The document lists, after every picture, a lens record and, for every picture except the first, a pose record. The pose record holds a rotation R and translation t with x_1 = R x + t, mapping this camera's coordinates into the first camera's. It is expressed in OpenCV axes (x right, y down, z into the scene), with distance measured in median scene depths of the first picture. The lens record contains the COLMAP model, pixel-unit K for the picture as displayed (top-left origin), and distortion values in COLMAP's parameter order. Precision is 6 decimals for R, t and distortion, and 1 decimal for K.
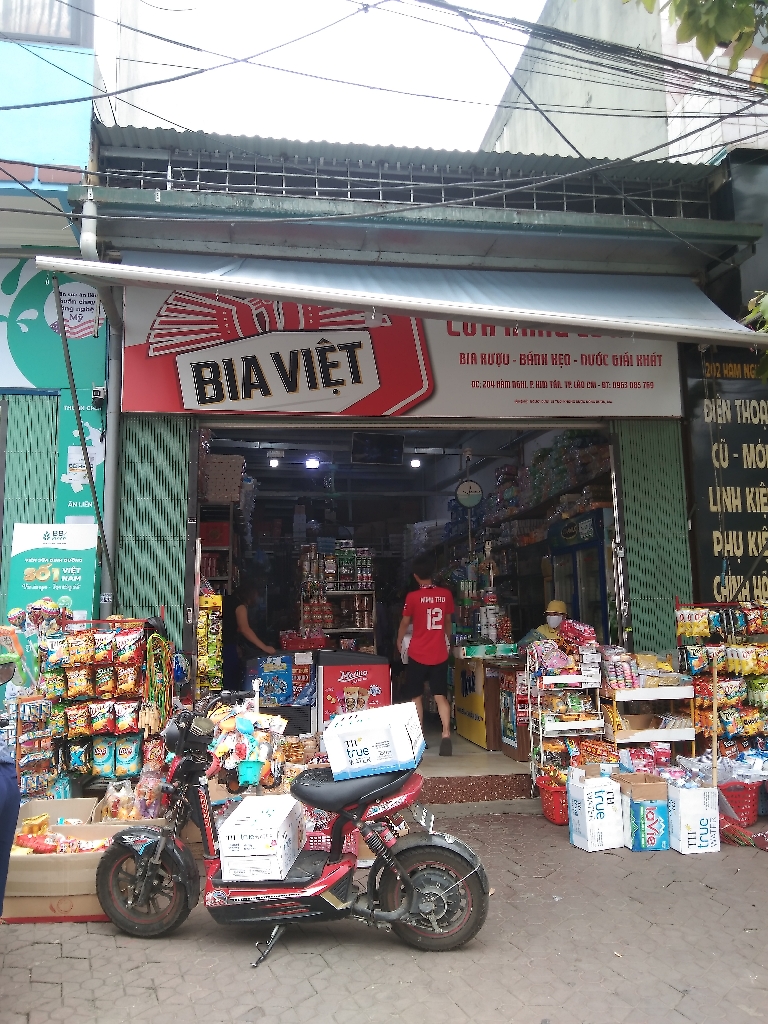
lens RADIAL K [[822.9, 0, 384.0], [0, 822.9, 512.0], [0, 0, 1]] dist [0.096668, -0.198796]
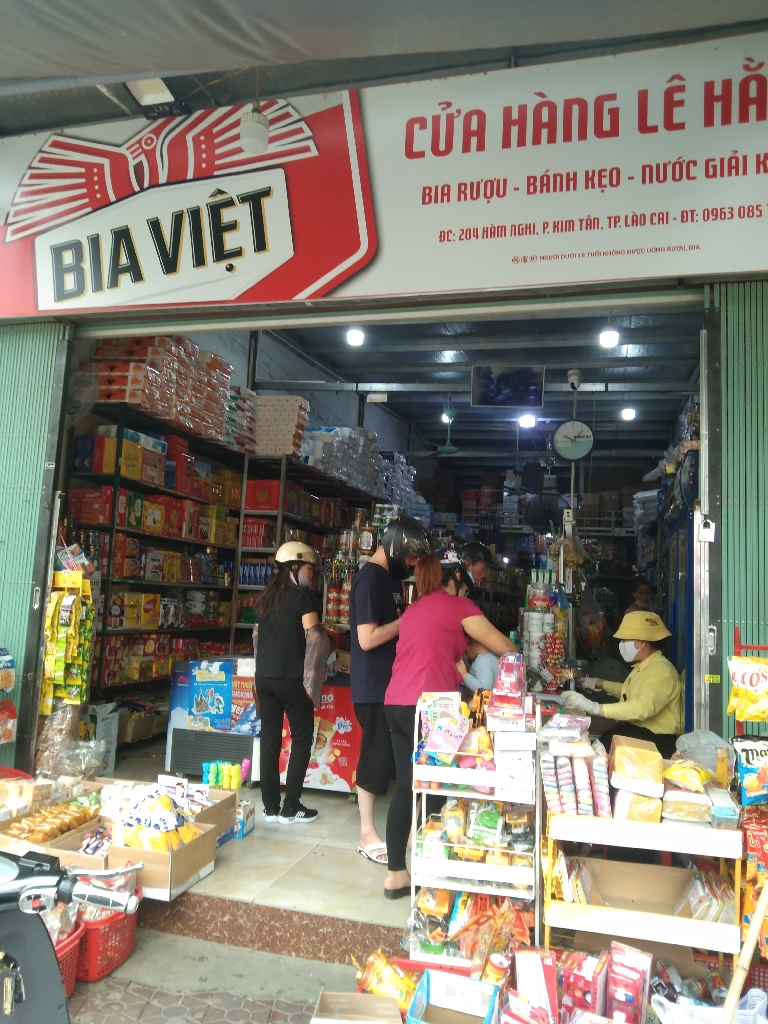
lens RADIAL K [[827.9, 0, 388.2], [0, 827.9, 515.5], [0, 0, 1]] dist [-0.009480, -0.010574]
pose [[0.917623, 0.026845, -0.396544, 0.317644], [-0.013362, 0.999236, 0.036726, 0.022614], [0.397227, -0.028402, 0.917281, 0.450027]]
